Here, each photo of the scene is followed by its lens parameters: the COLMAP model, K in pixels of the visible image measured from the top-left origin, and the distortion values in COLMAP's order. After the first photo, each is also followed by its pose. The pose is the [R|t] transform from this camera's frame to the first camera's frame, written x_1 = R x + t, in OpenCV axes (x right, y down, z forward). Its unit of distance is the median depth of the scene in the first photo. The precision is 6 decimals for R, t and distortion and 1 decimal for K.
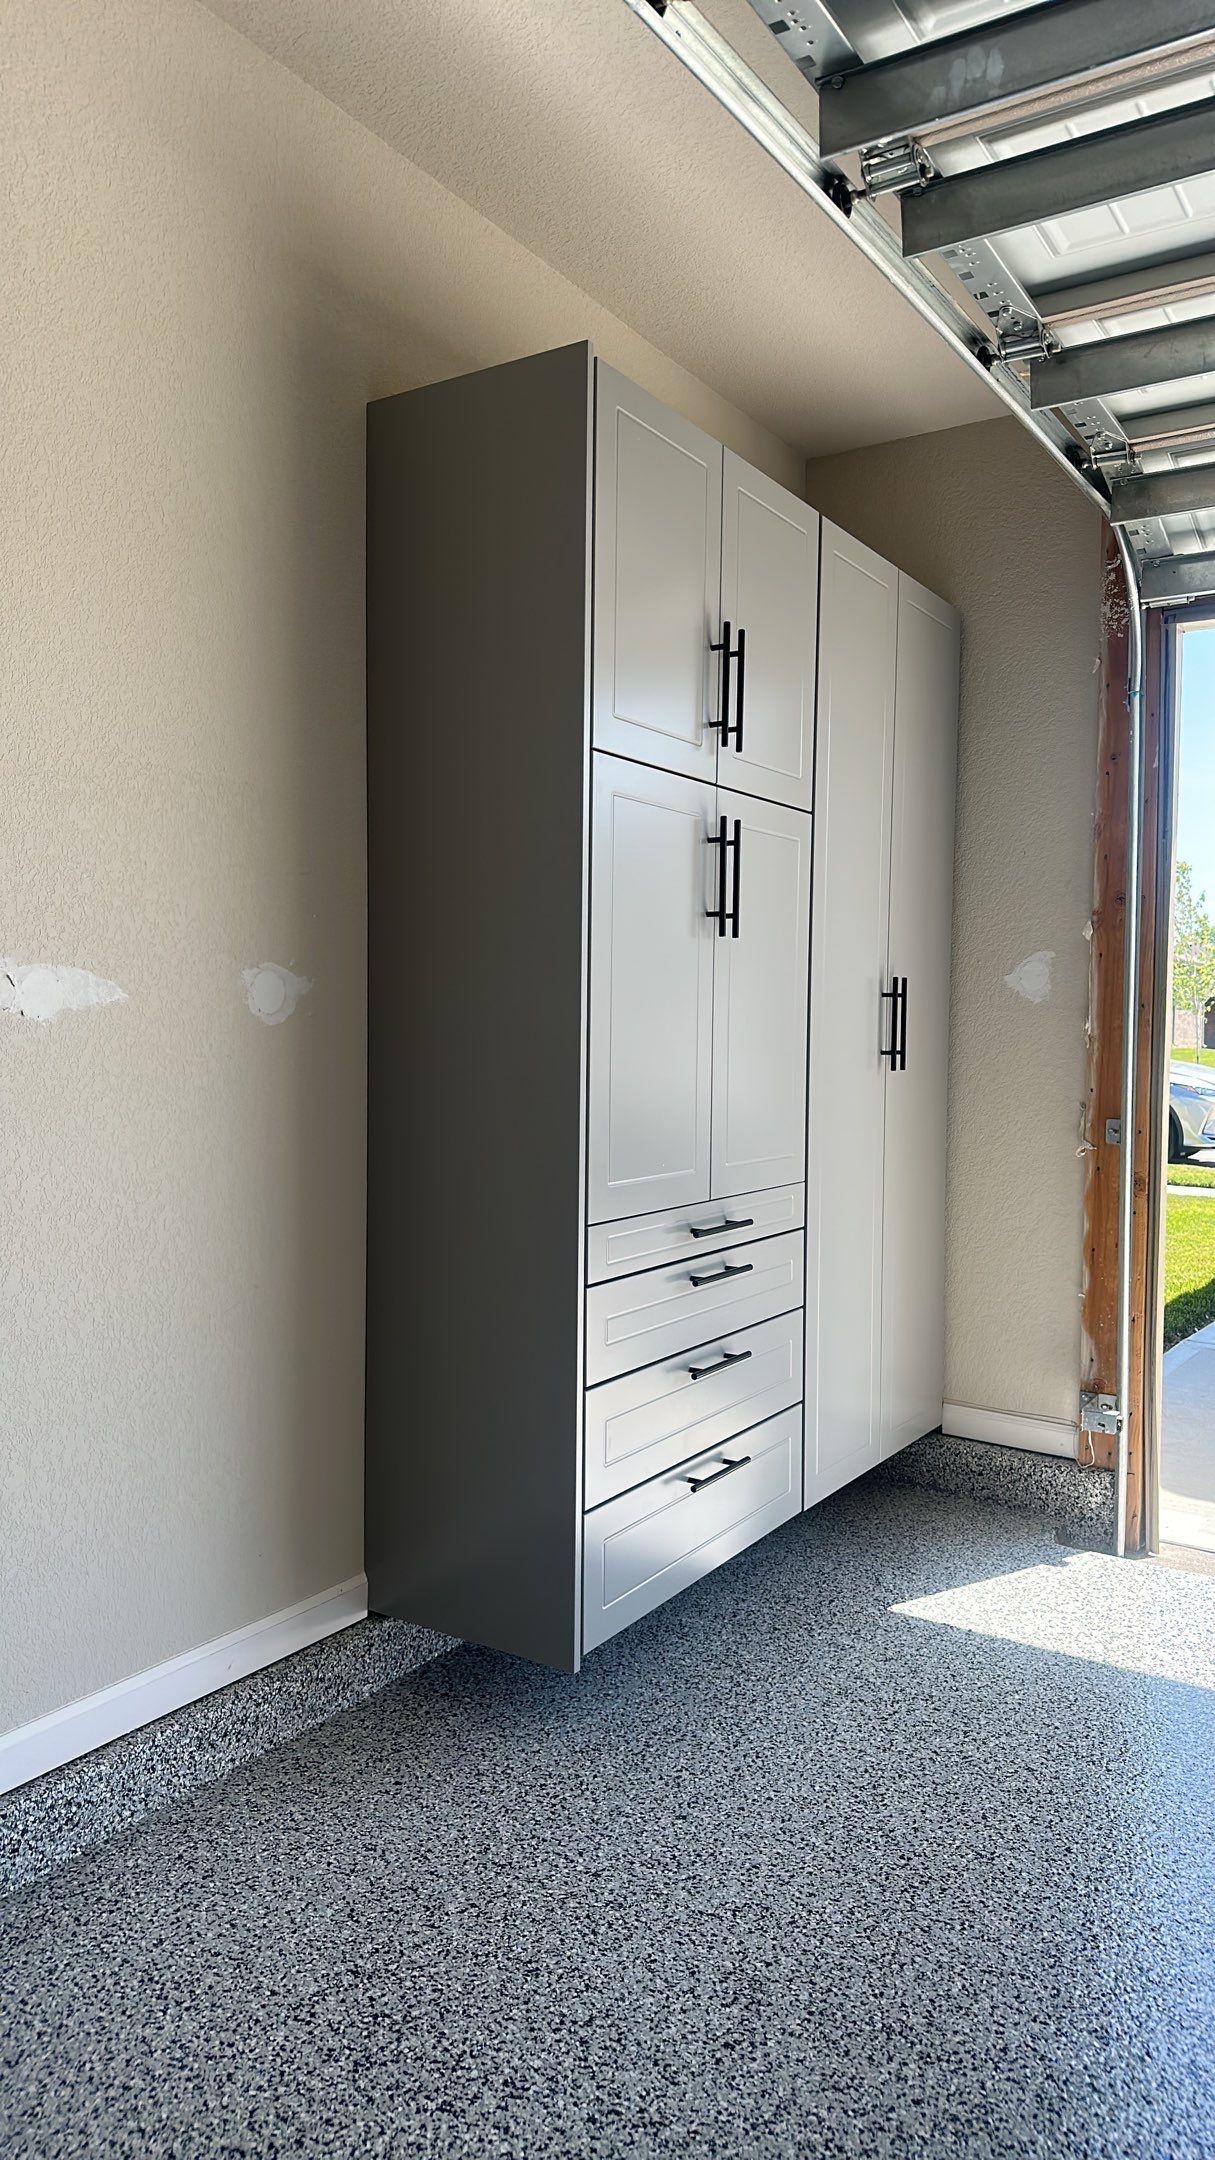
lens RADIAL K [[1452.2, 0, 608.8], [0, 1452.2, 1075.9], [0, 0, 1]] dist [0.055186, -0.070694]
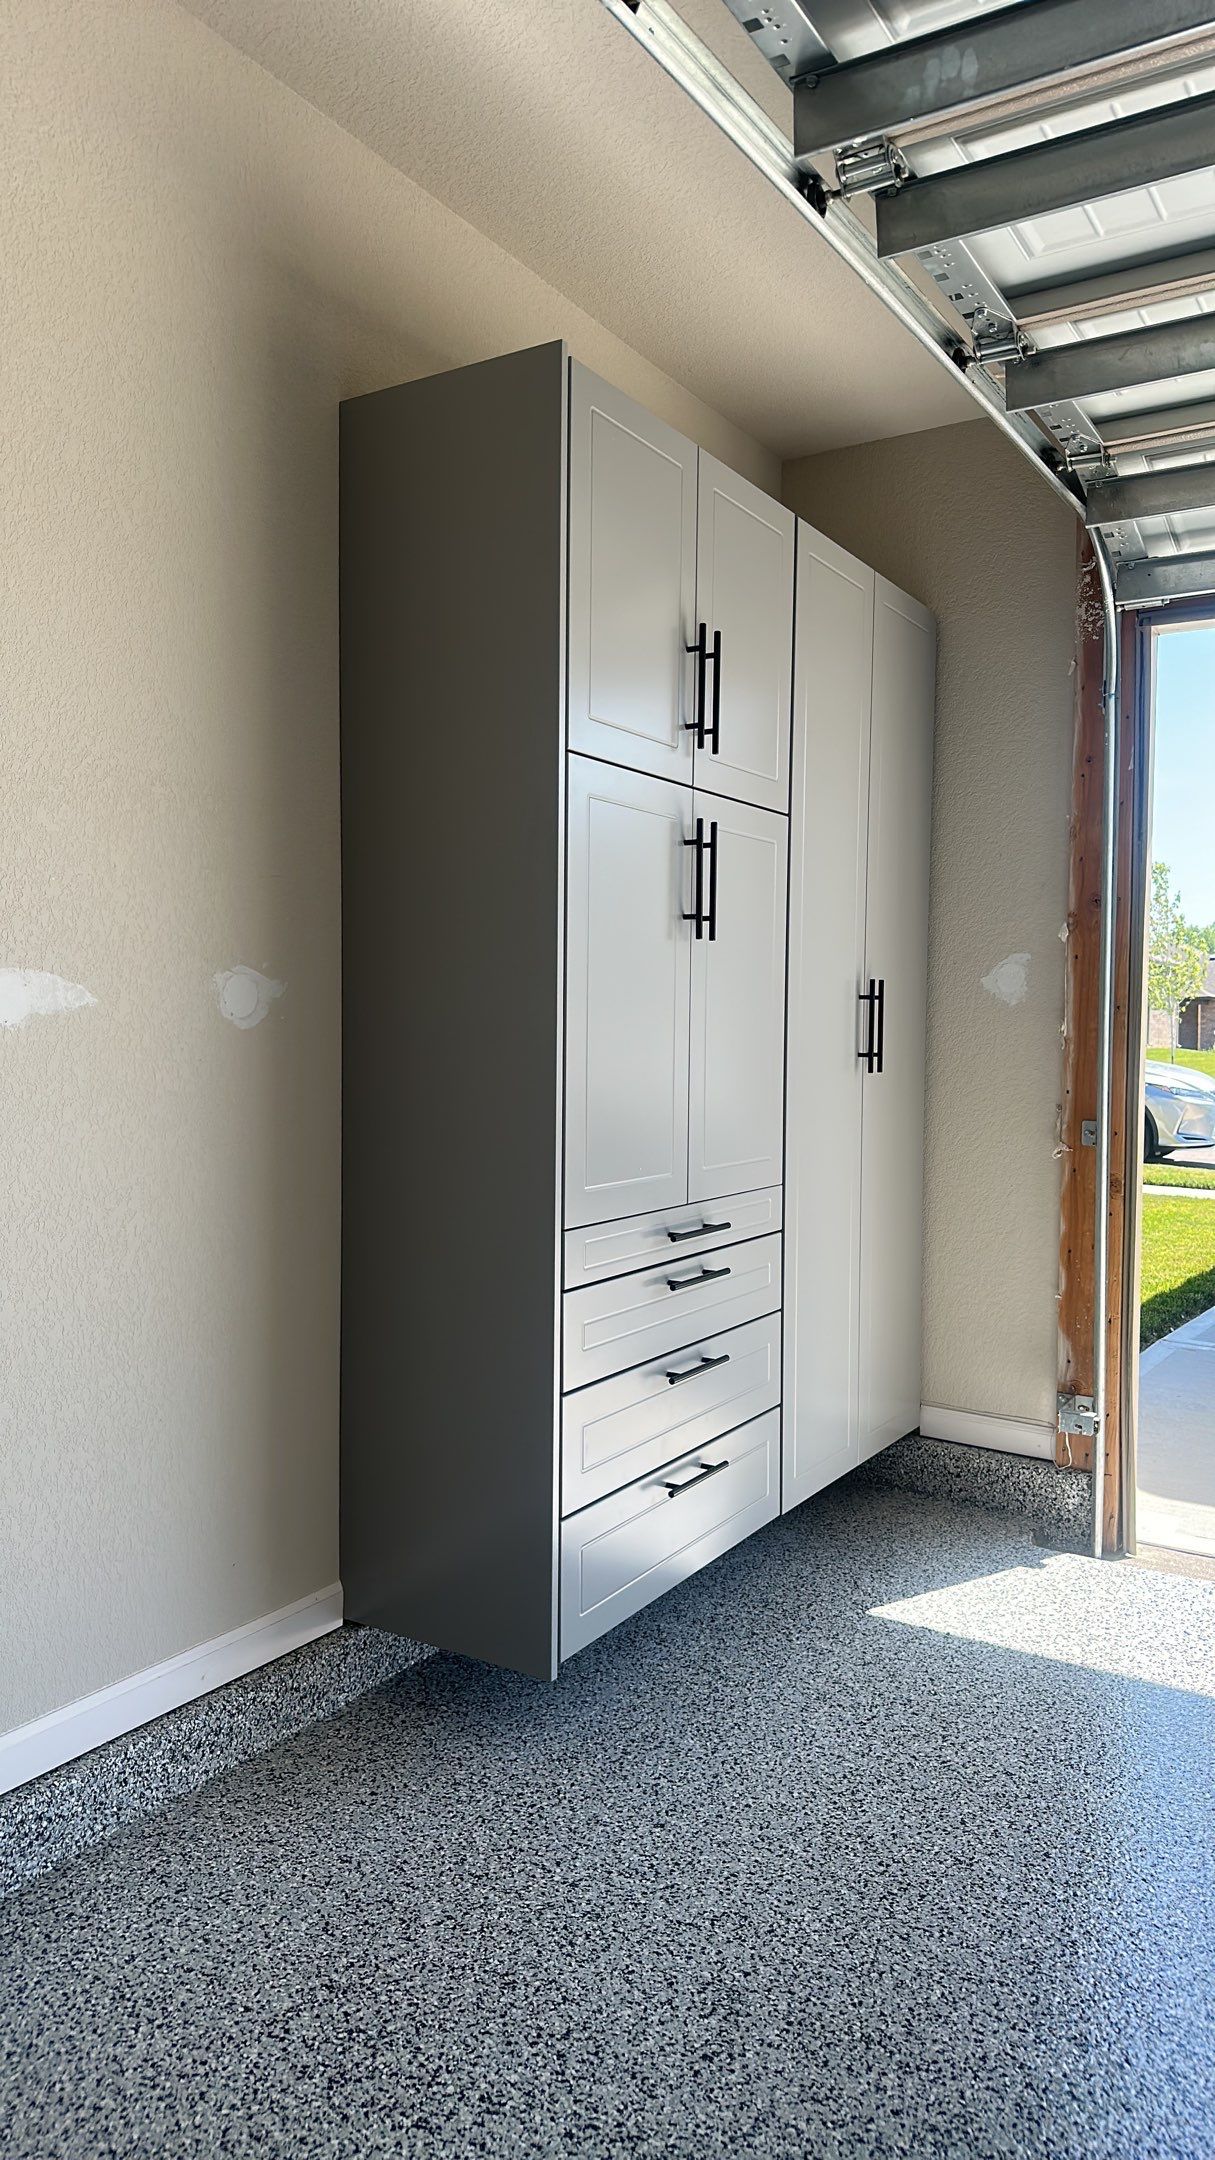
lens RADIAL K [[1452.2, 0, 608.4], [0, 1452.2, 1075.6], [0, 0, 1]] dist [0.055186, -0.070694]
pose [[0.999890, -0.002169, 0.014649, 0.001371], [0.002174, 0.999998, -0.000334, -0.002384], [-0.014648, 0.000366, 0.999893, 0.005563]]
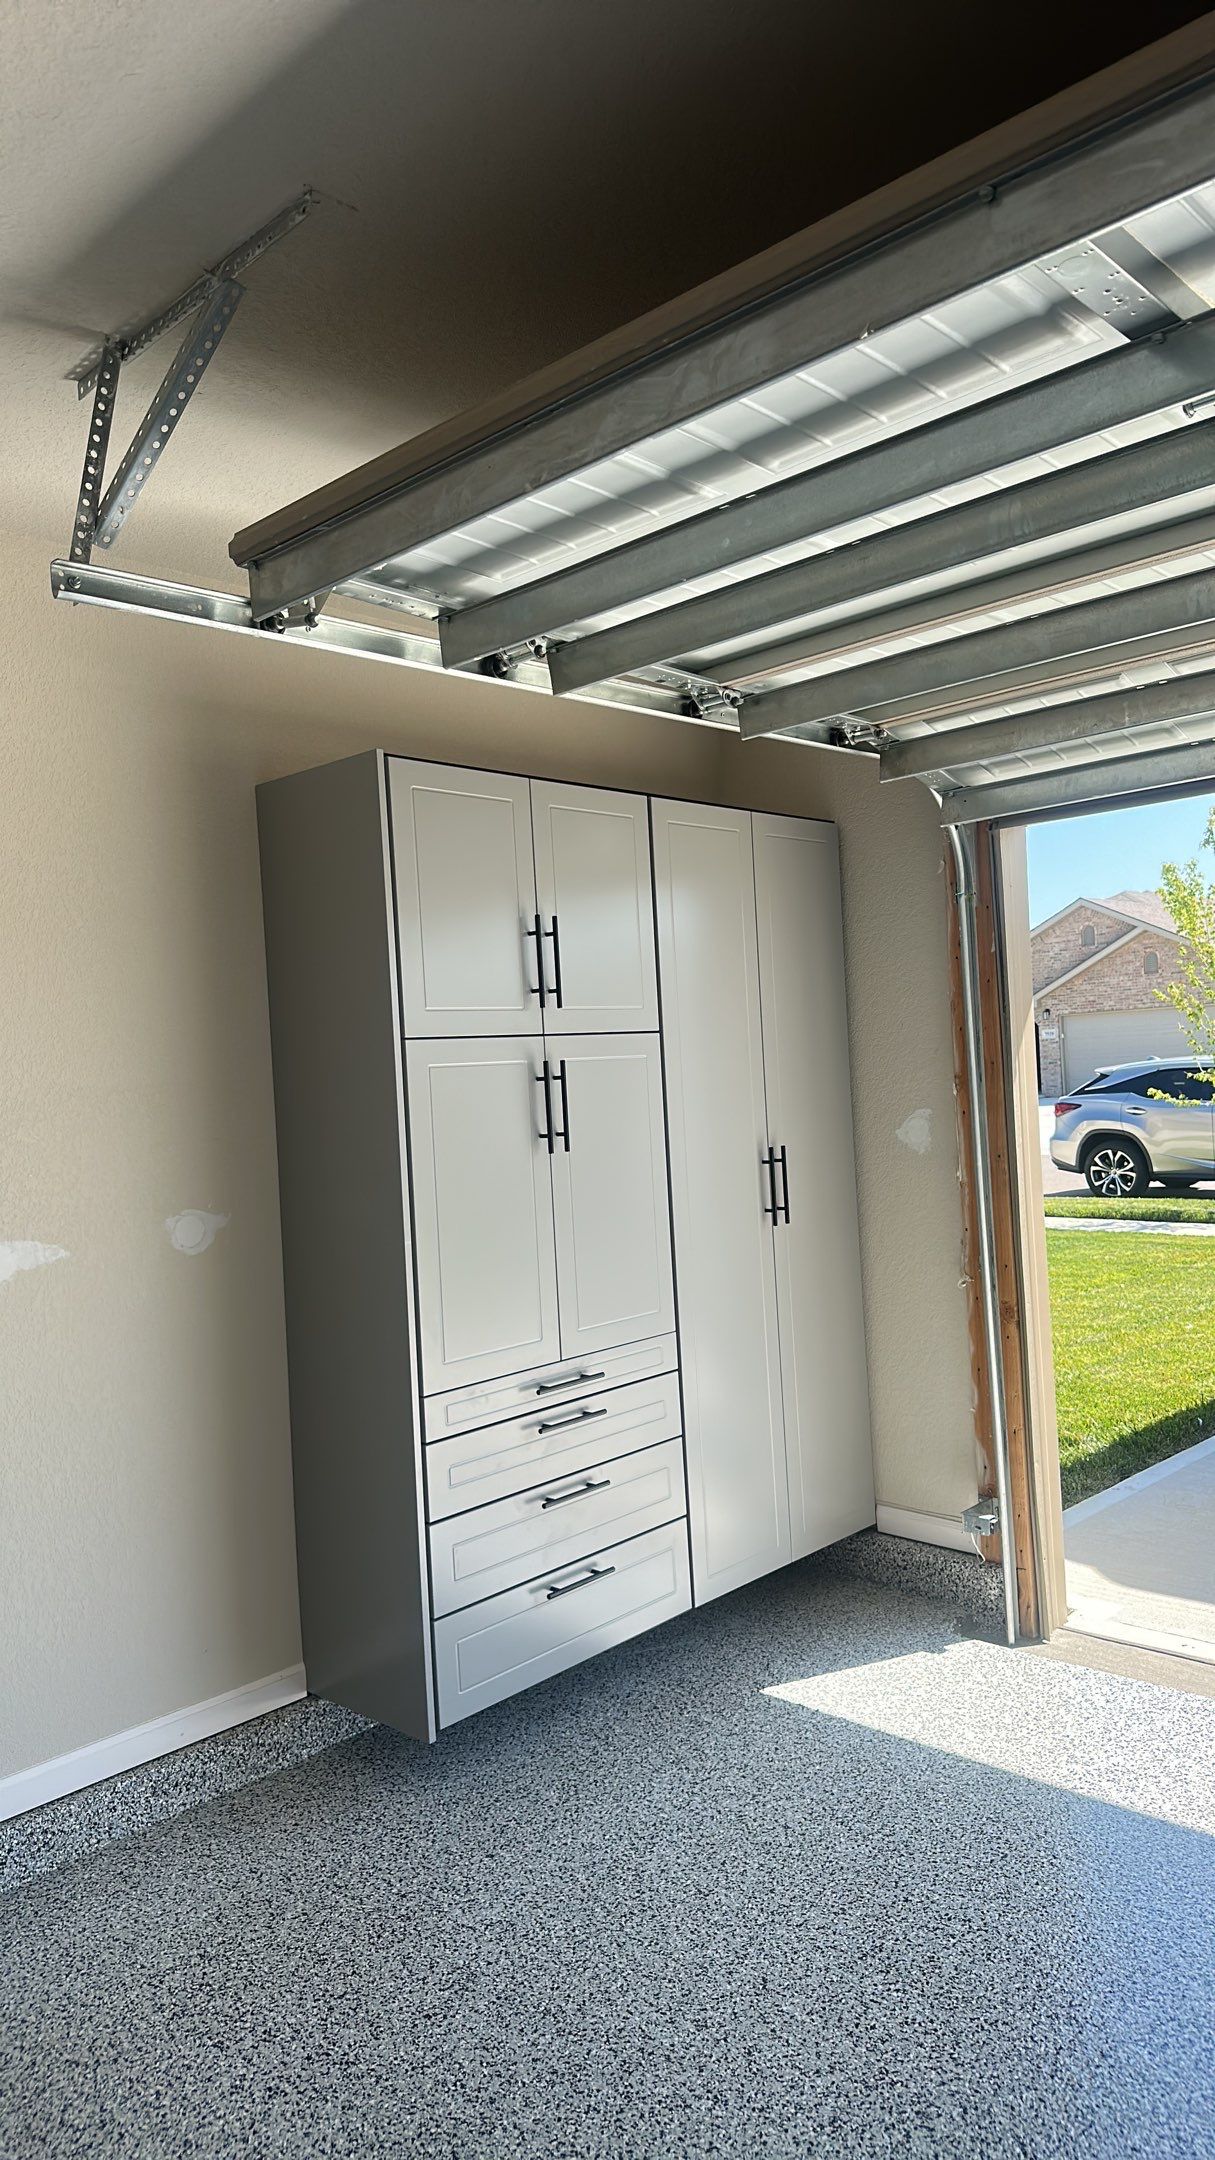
lens RADIAL K [[1452.2, 0, 617.3], [0, 1452.2, 1067.4], [0, 0, 1]] dist [0.055186, -0.070694]
pose [[0.981263, -0.066841, -0.180707, 0.399905], [0.059952, 0.997261, -0.043327, -0.122153], [0.183108, 0.031681, 0.982582, -0.263649]]
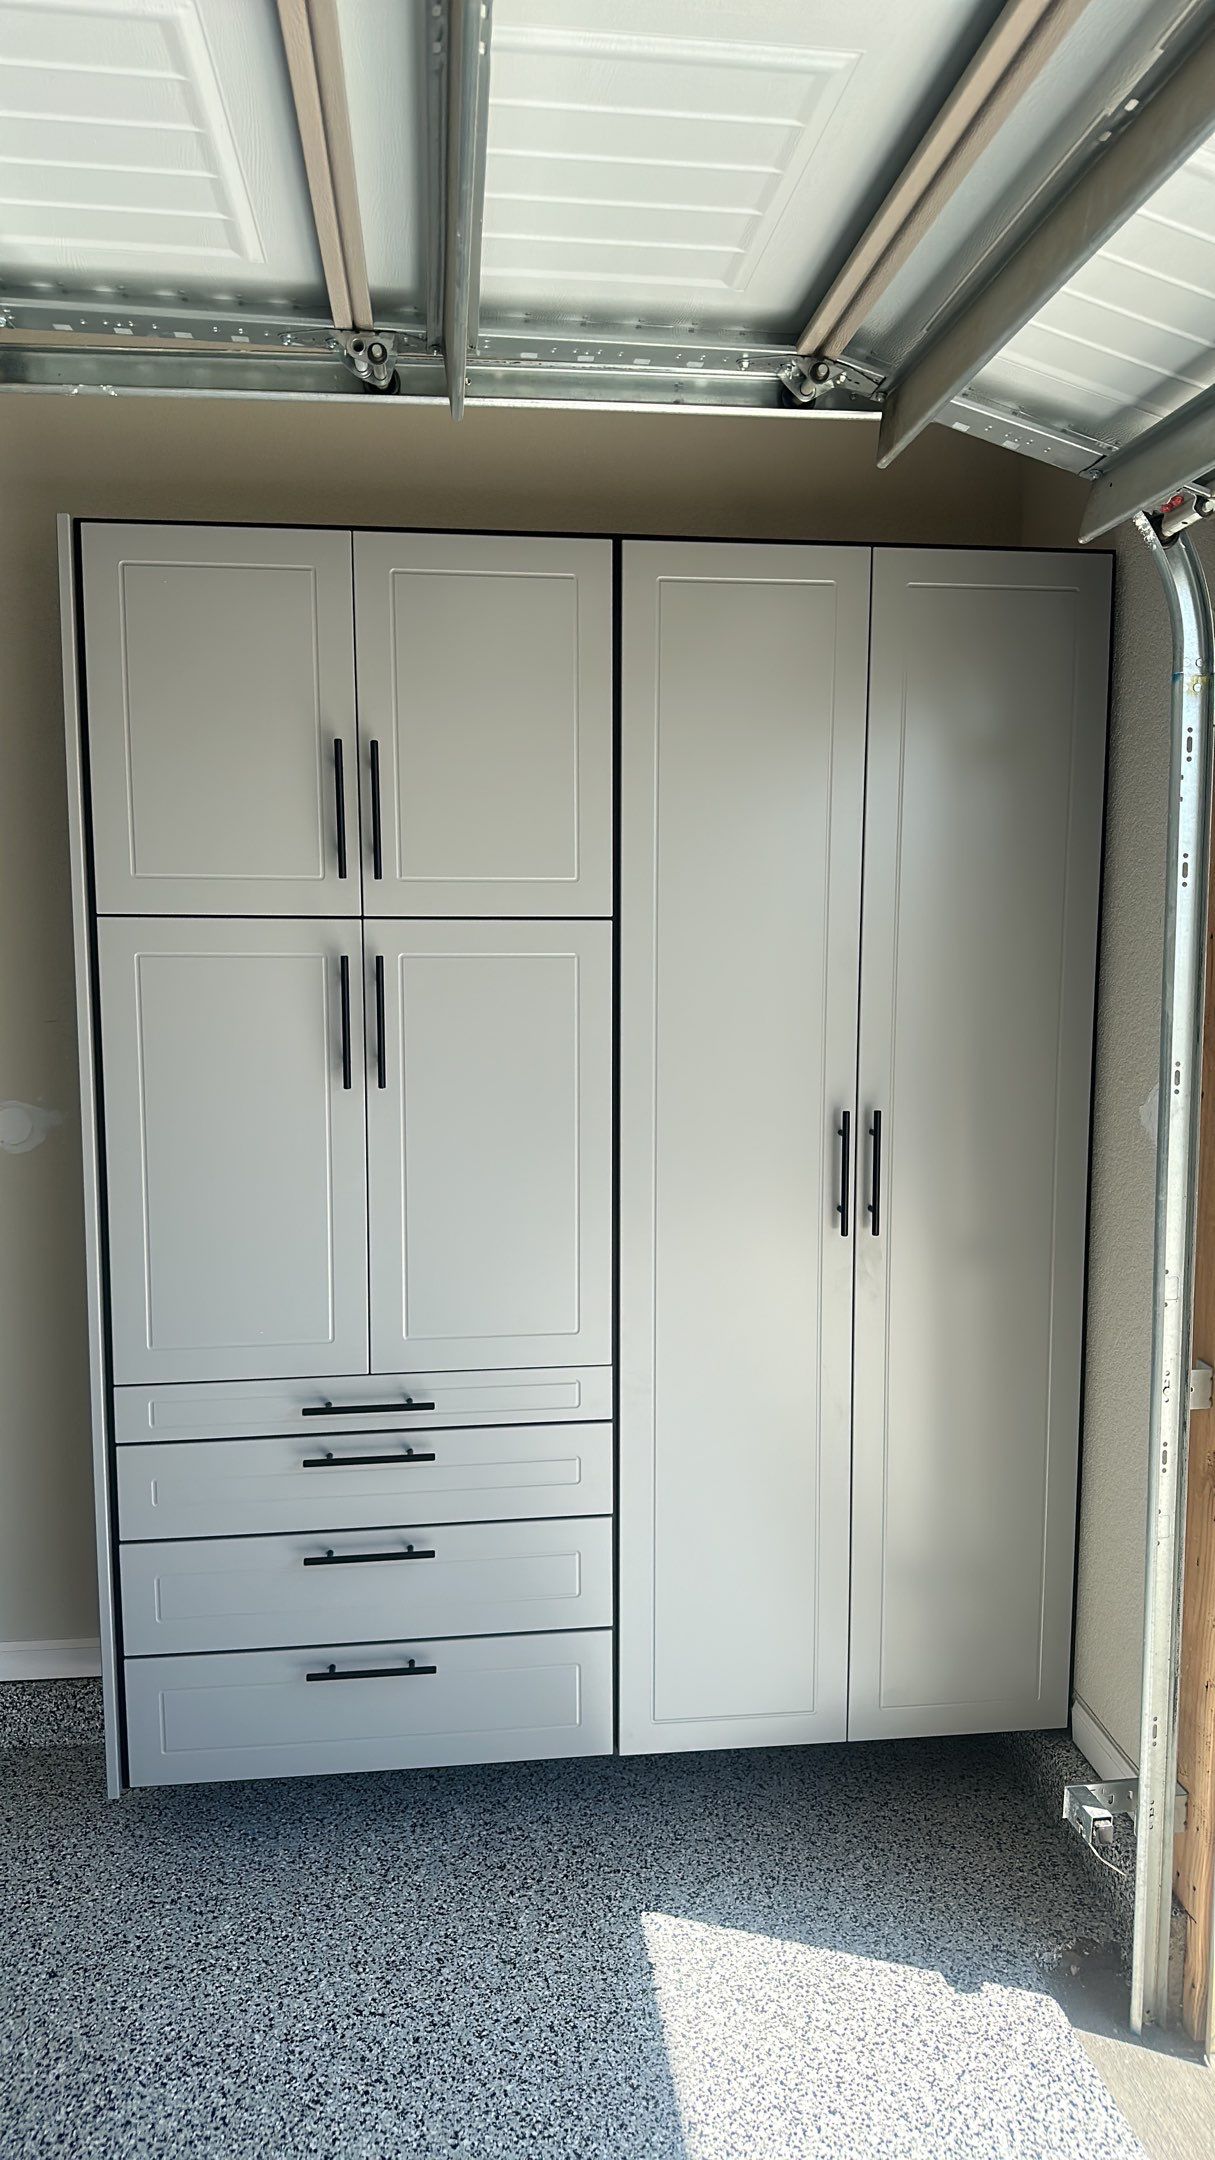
lens RADIAL K [[1452.2, 0, 624.0], [0, 1452.2, 1080.1], [0, 0, 1]] dist [0.055186, -0.070694]
pose [[0.639176, 0.072633, -0.765623, 0.940980], [-0.023668, 0.996916, 0.074816, -0.186409], [0.768696, -0.029699, 0.638924, 0.599762]]
